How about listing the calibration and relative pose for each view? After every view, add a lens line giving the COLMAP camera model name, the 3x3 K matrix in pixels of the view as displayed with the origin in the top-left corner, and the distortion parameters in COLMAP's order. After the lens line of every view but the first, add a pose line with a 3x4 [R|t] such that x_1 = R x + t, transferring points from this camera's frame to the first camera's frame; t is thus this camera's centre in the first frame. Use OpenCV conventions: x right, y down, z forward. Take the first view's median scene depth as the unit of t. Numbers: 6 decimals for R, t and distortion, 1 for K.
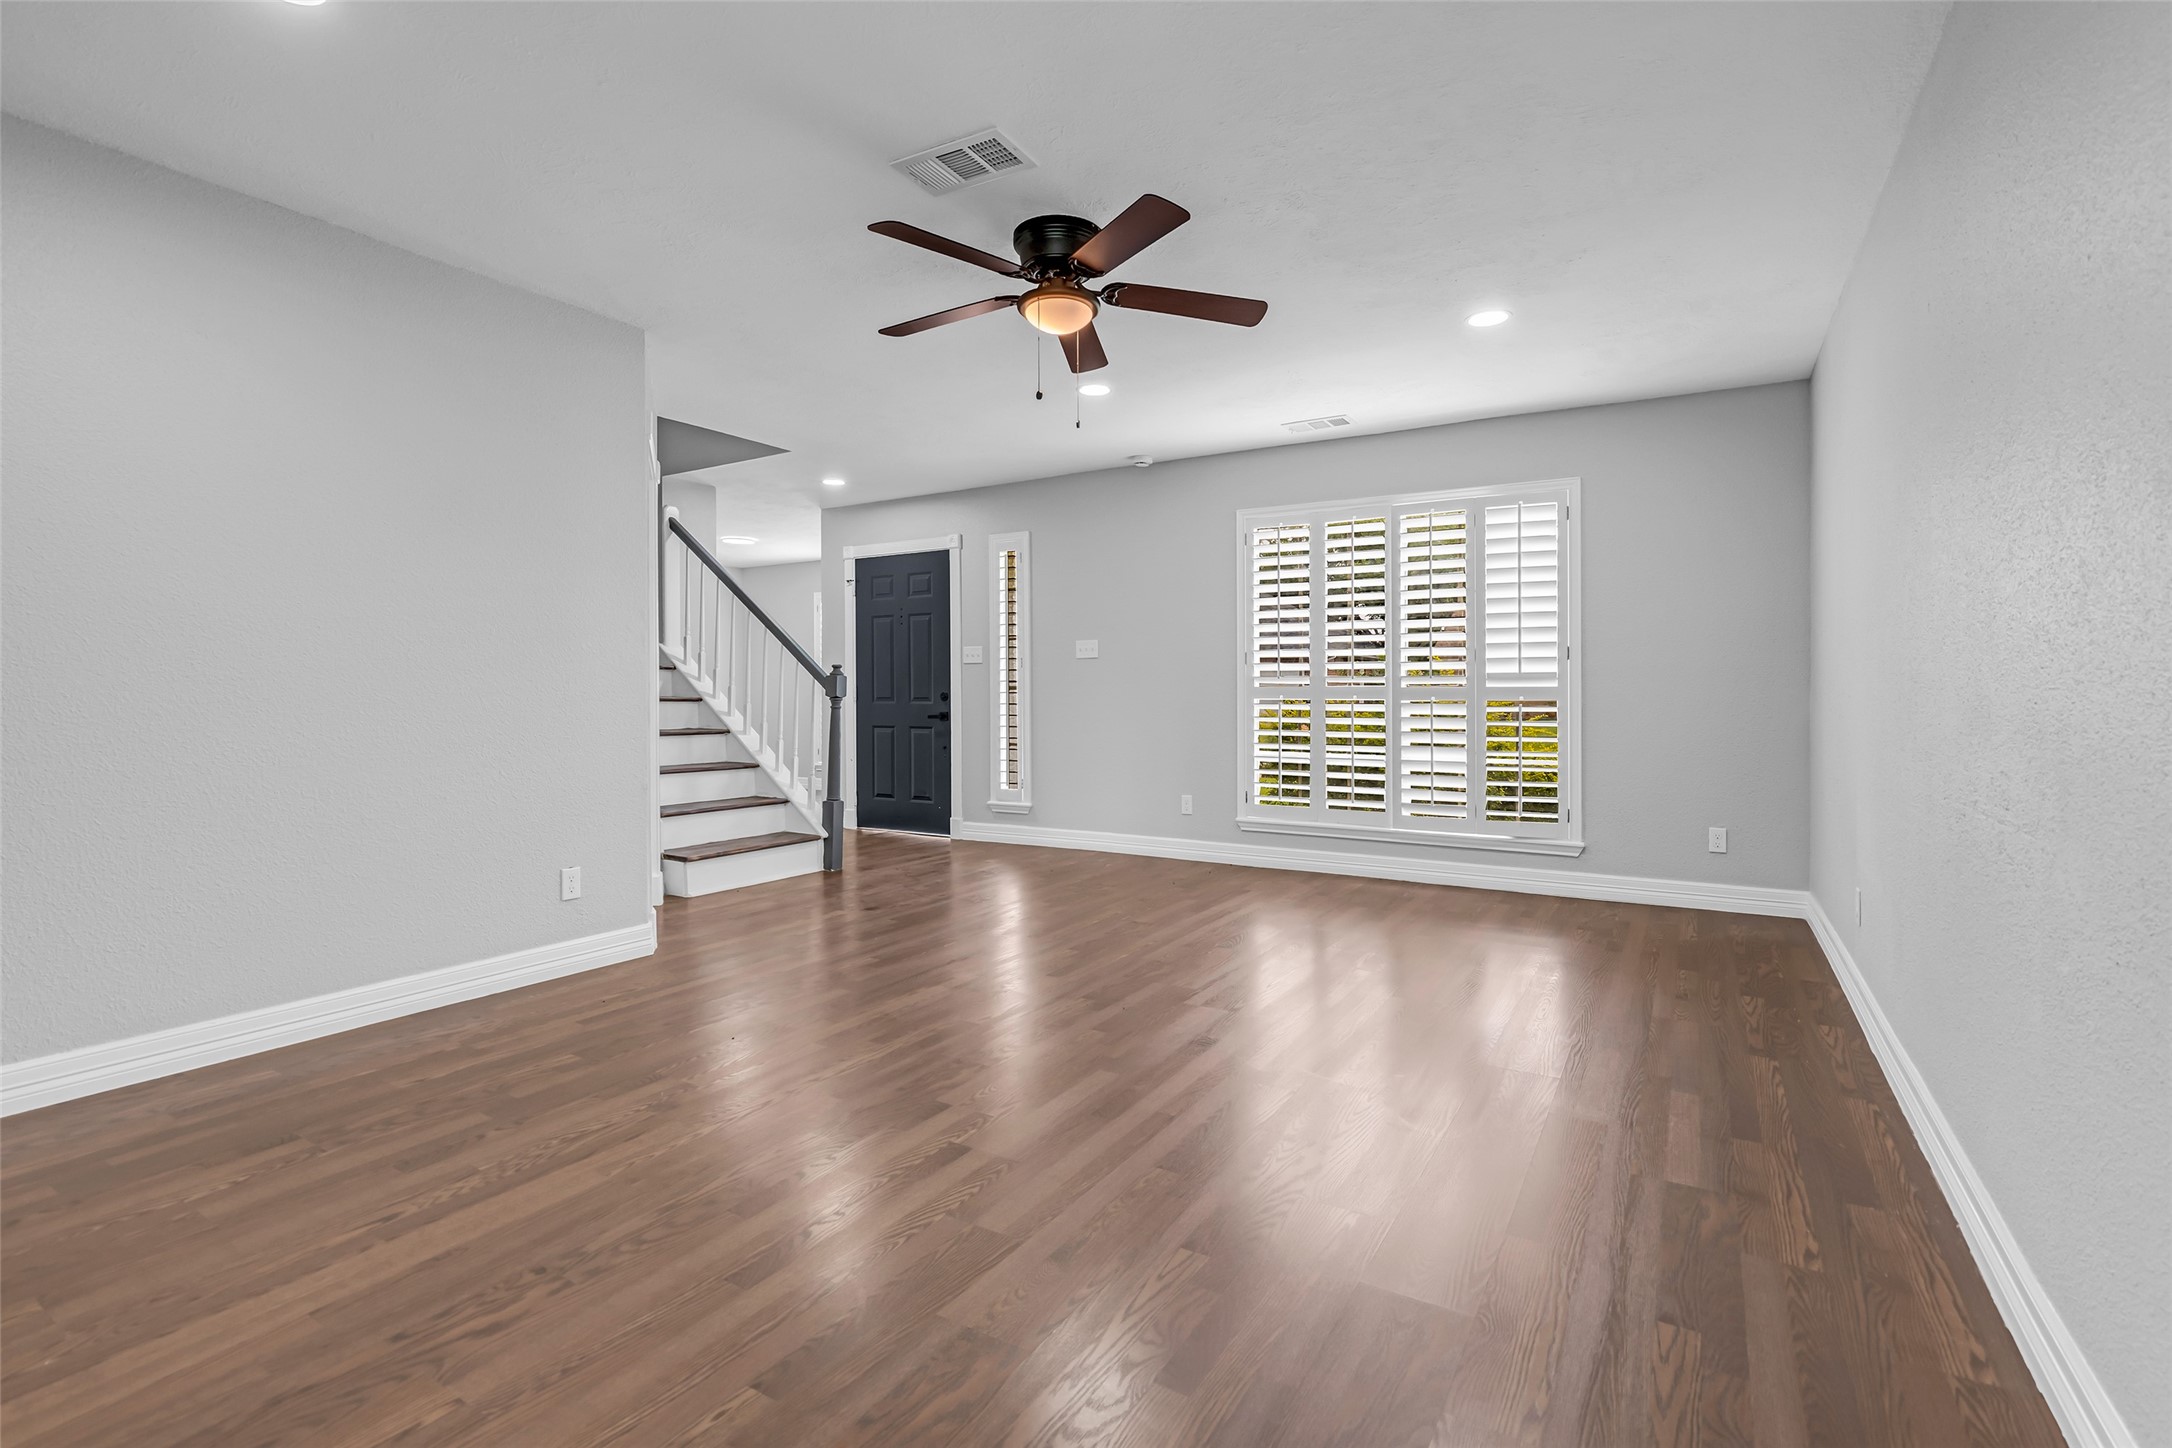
lens RADIAL K [[1004.7, 0, 1082.4], [0, 1004.7, 719.9], [0, 0, 1]] dist [-0.012845, 0.005024]
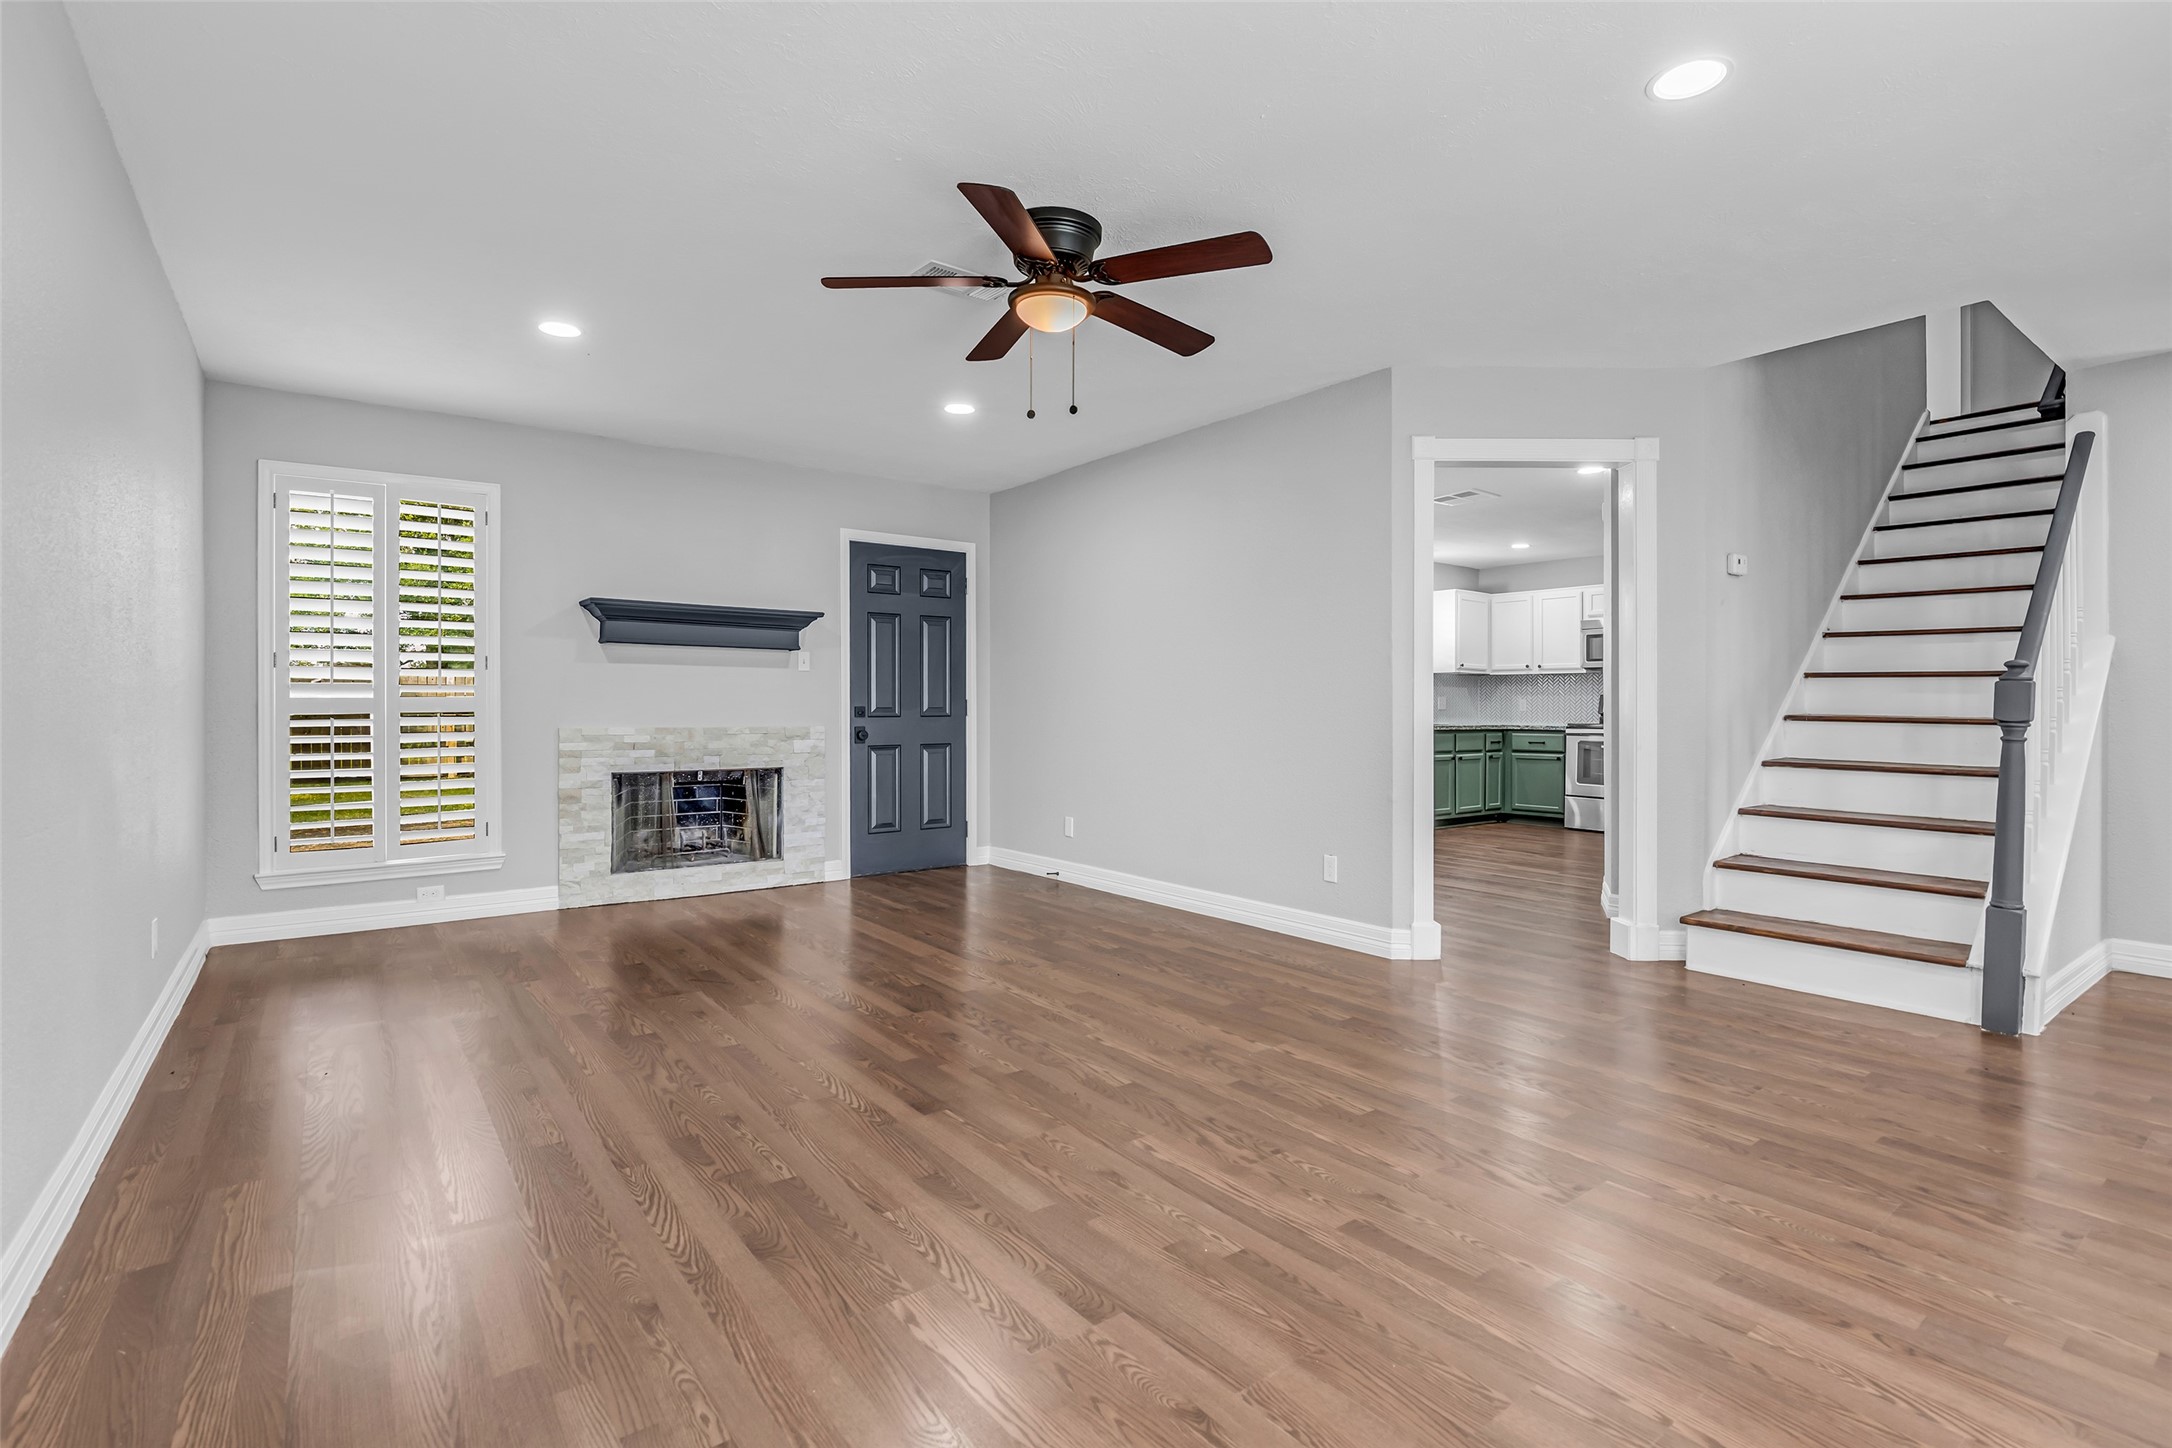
lens RADIAL K [[976.8, 0, 1086.0], [0, 976.8, 724.0], [0, 0, 1]] dist [-0.027543, 0.000229]
pose [[-0.357033, 0.009815, -0.934040, 0.255846], [-0.029347, 0.999333, 0.021719, -0.010856], [0.933630, 0.035166, -0.356507, 0.419934]]
